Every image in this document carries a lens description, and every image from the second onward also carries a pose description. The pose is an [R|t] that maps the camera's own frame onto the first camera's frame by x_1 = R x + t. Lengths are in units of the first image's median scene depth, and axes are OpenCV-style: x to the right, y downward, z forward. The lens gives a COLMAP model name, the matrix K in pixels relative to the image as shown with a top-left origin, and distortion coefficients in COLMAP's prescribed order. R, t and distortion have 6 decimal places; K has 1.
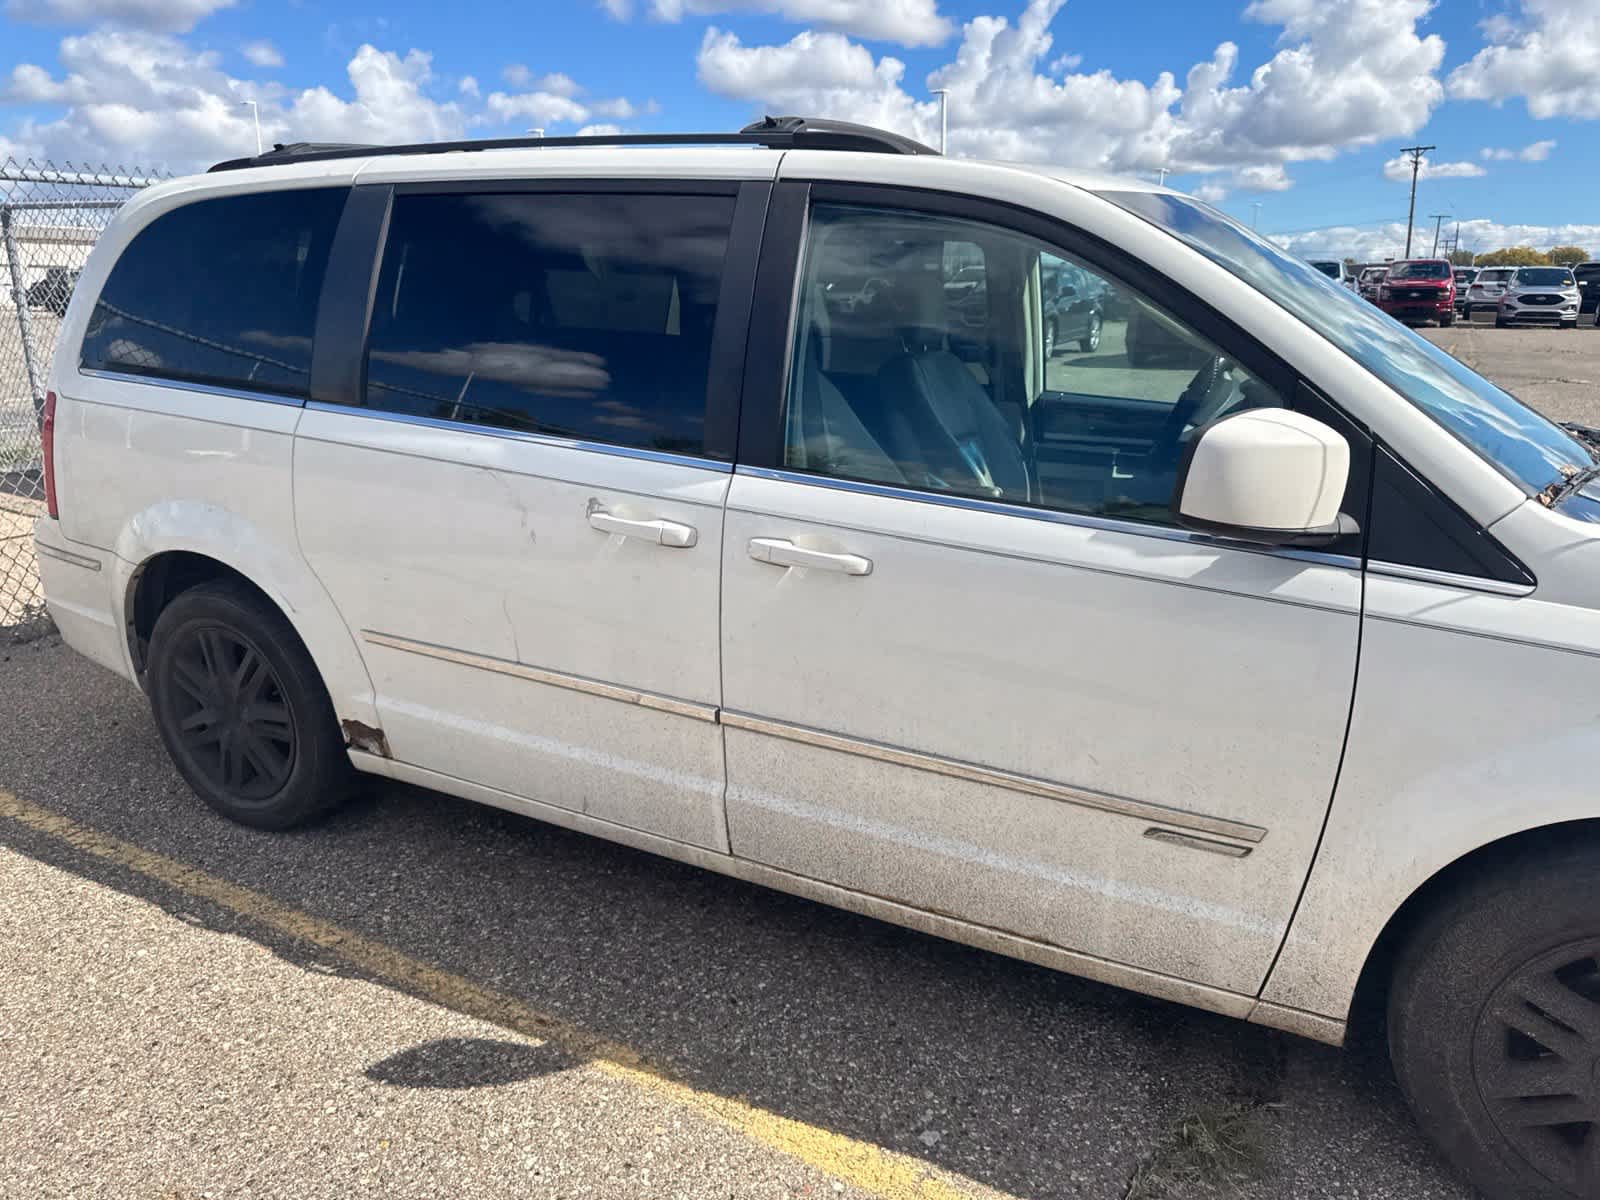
lens RADIAL K [[1145.9, 0, 792.0], [0, 1145.9, 594.0], [0, 0, 1]] dist [0.004420, -0.004750]
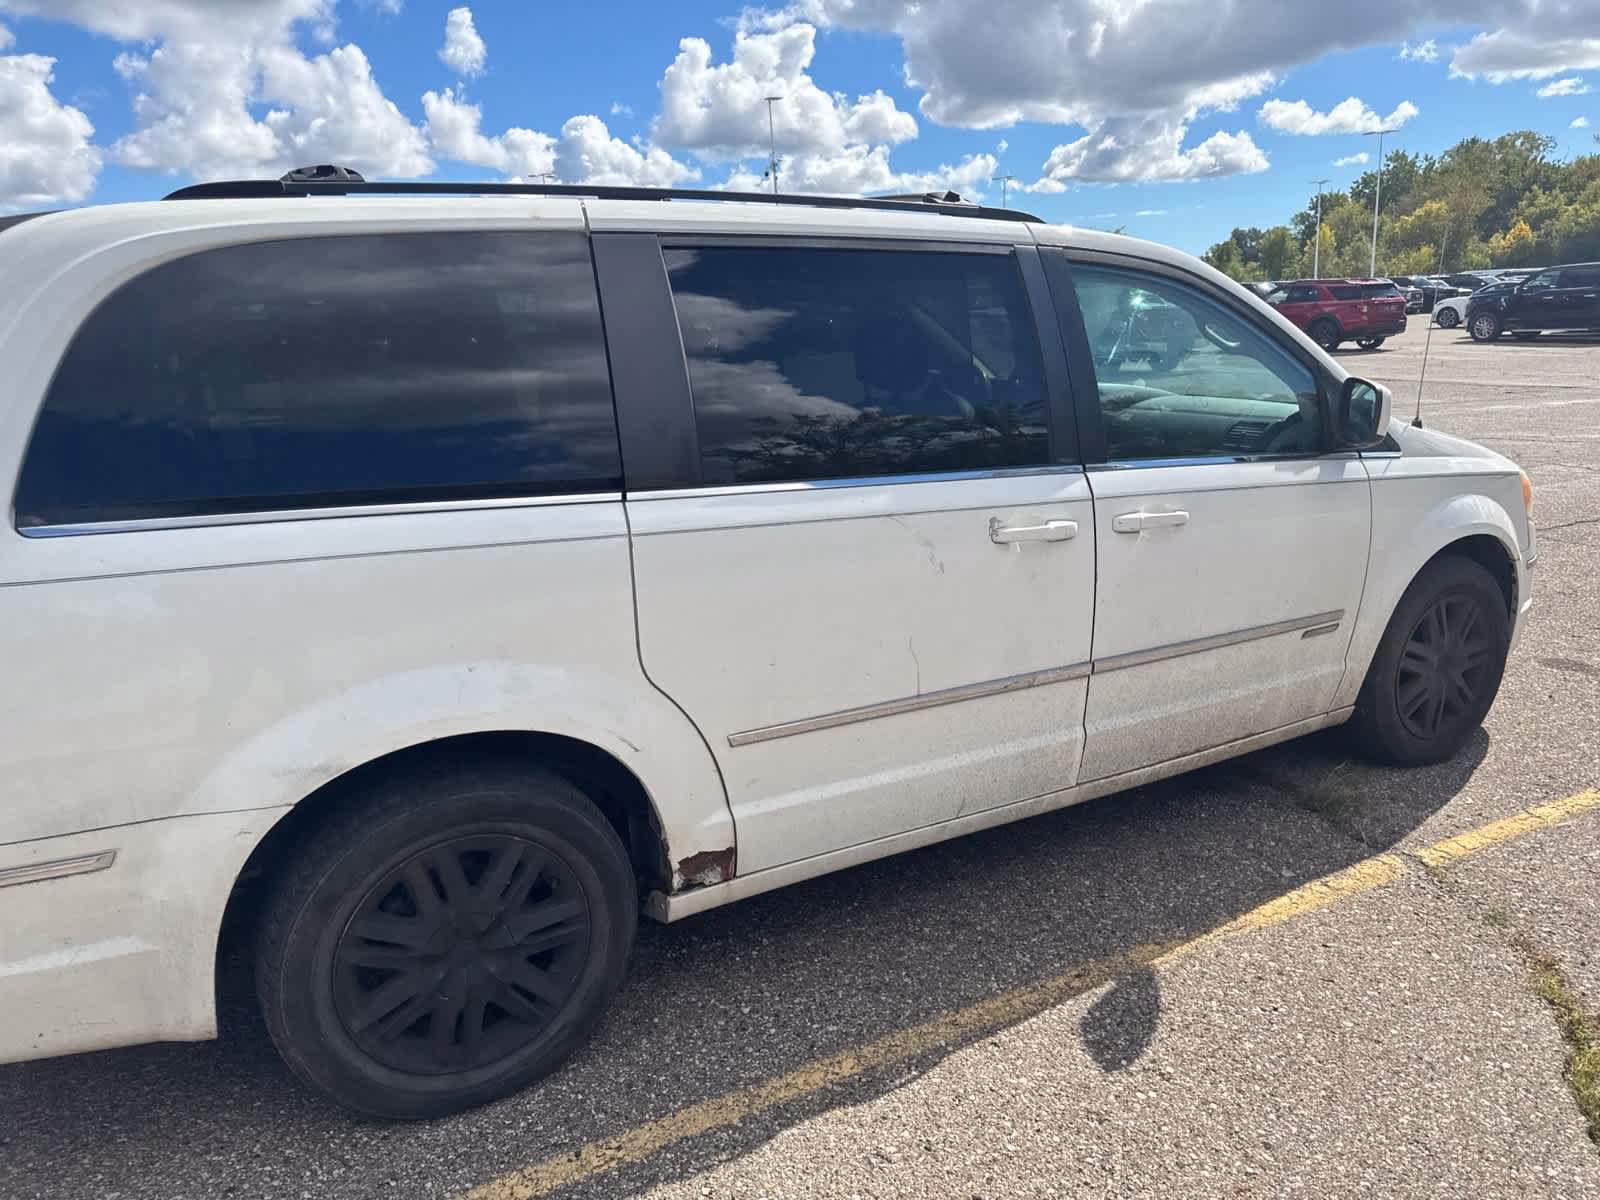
lens RADIAL K [[1140.2, 0, 800.7], [0, 1140.2, 607.1], [0, 0, 1]] dist [0.007218, -0.008508]
pose [[0.534641, -0.228557, 0.813585, -1.182175], [0.258705, 0.960777, 0.099901, -0.156936], [-0.804507, 0.157067, 0.572799, 0.514371]]
